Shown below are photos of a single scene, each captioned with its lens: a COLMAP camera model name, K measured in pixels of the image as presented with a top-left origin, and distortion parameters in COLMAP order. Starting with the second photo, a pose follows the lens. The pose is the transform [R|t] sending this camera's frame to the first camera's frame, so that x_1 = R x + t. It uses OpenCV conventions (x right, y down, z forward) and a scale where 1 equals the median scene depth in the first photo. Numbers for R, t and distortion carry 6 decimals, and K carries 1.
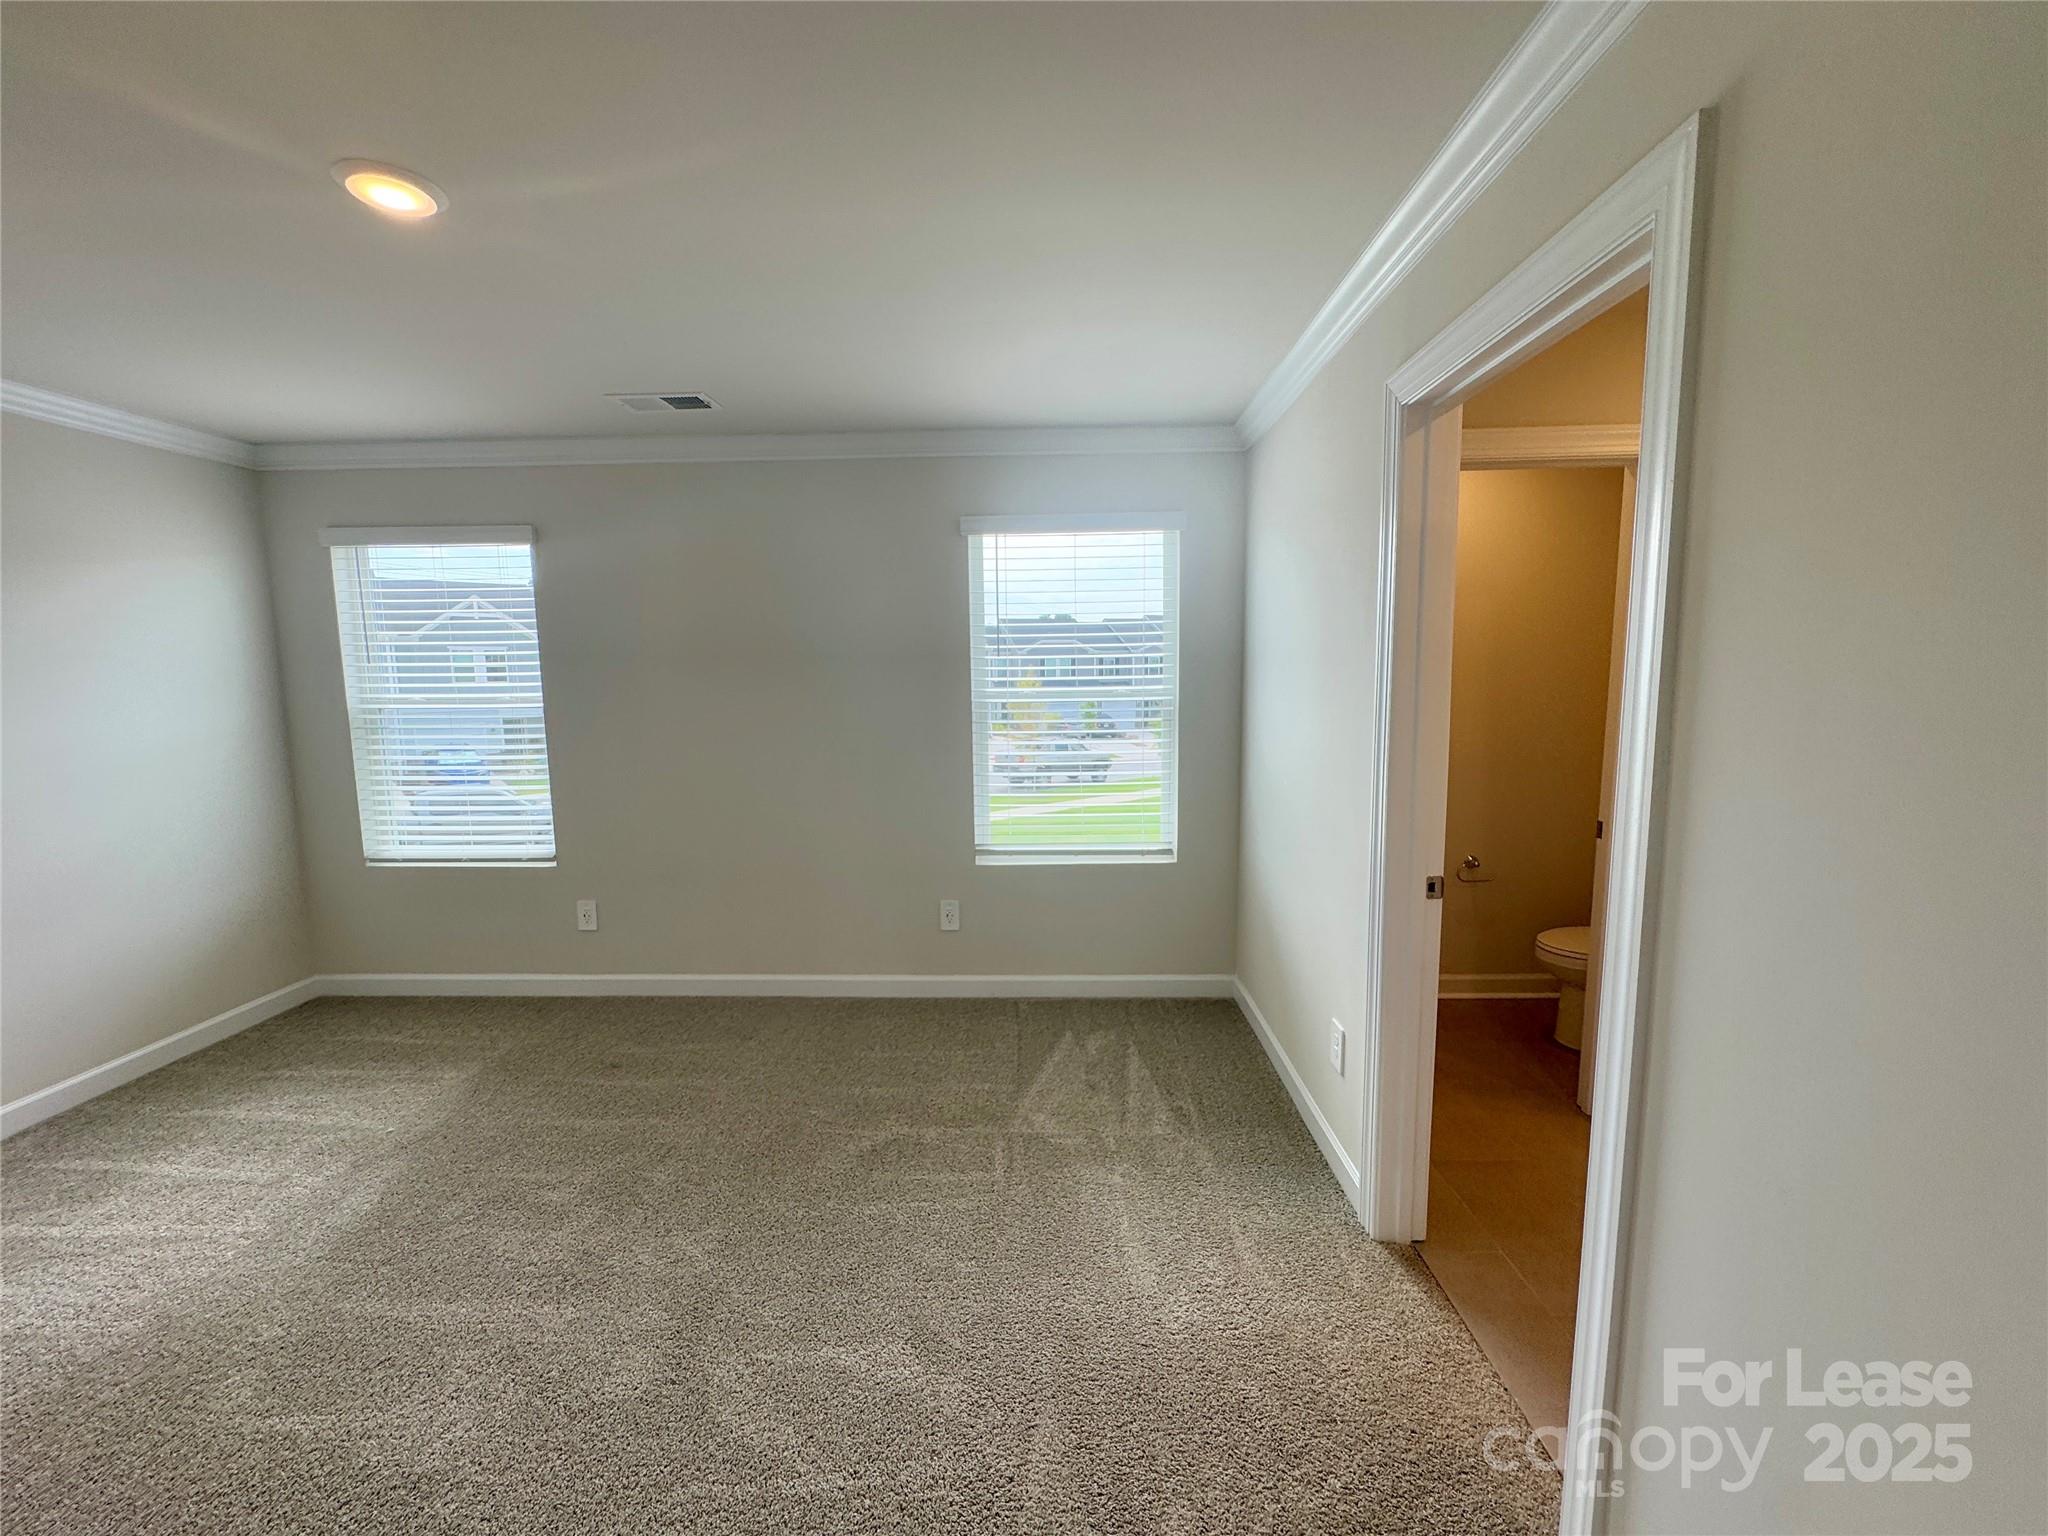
lens RADIAL K [[818.3, 0, 1031.5], [0, 818.3, 776.5], [0, 0, 1]] dist [-0.000943, 0.000174]
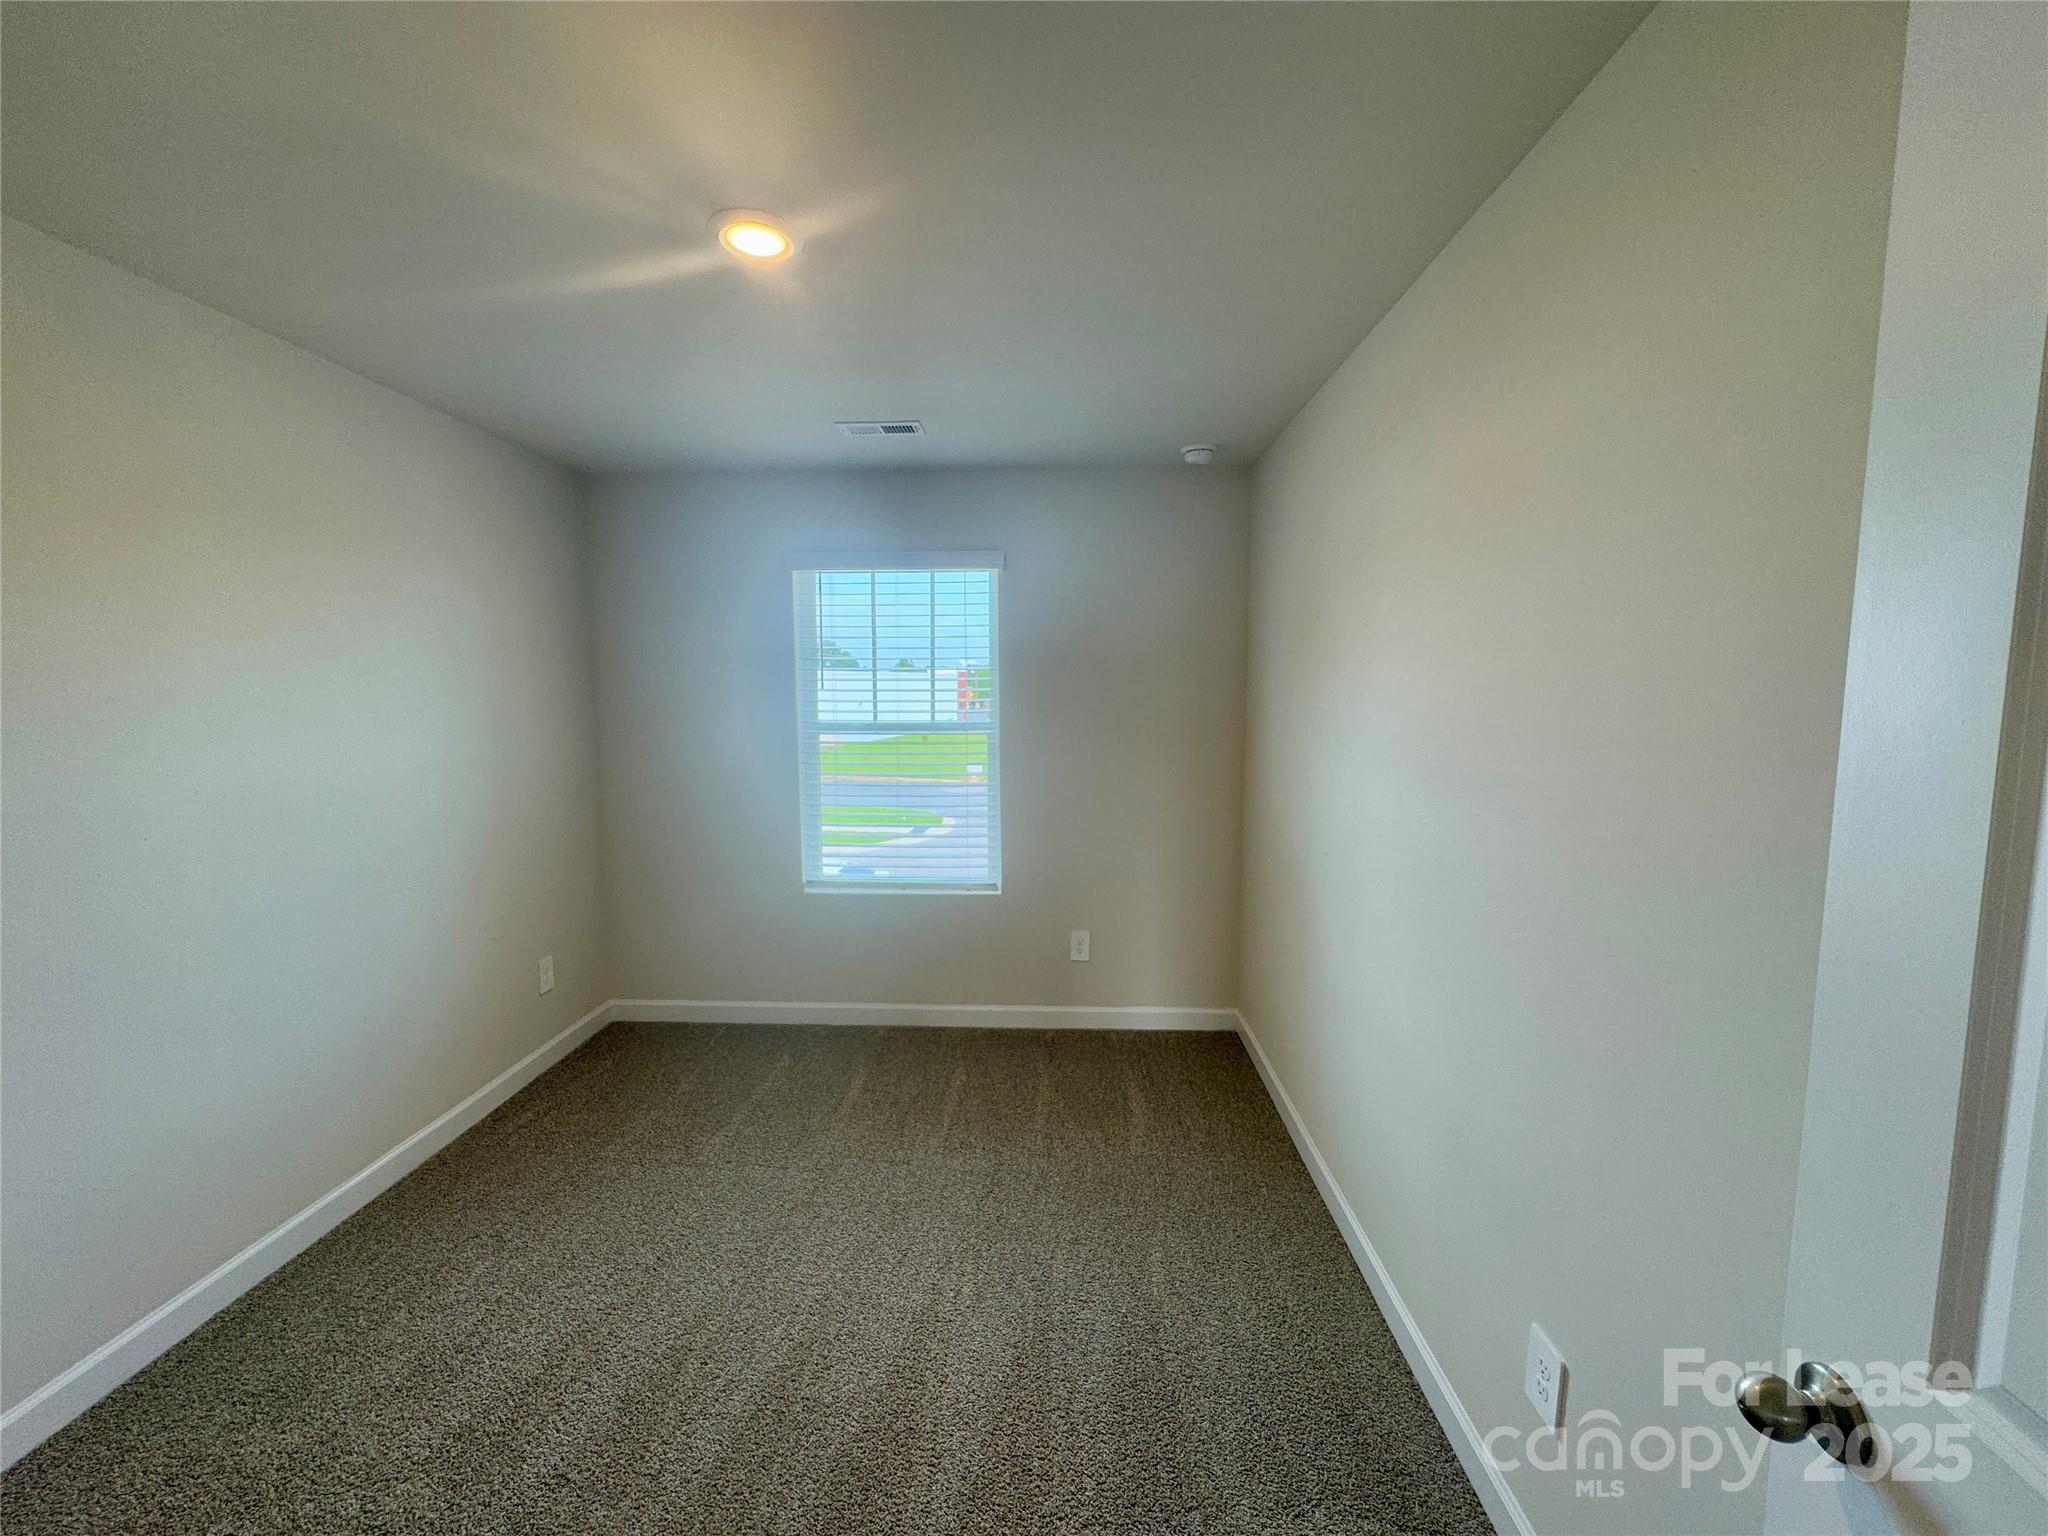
lens RADIAL K [[818.3, 0, 1031.5], [0, 818.3, 765.8], [0, 0, 1]] dist [-0.000943, 0.000174]
pose [[0.999904, 0.013177, -0.004363, -0.368707], [-0.013368, 0.998802, -0.047078, 0.000580], [0.003738, 0.047132, 0.998882, 0.005665]]
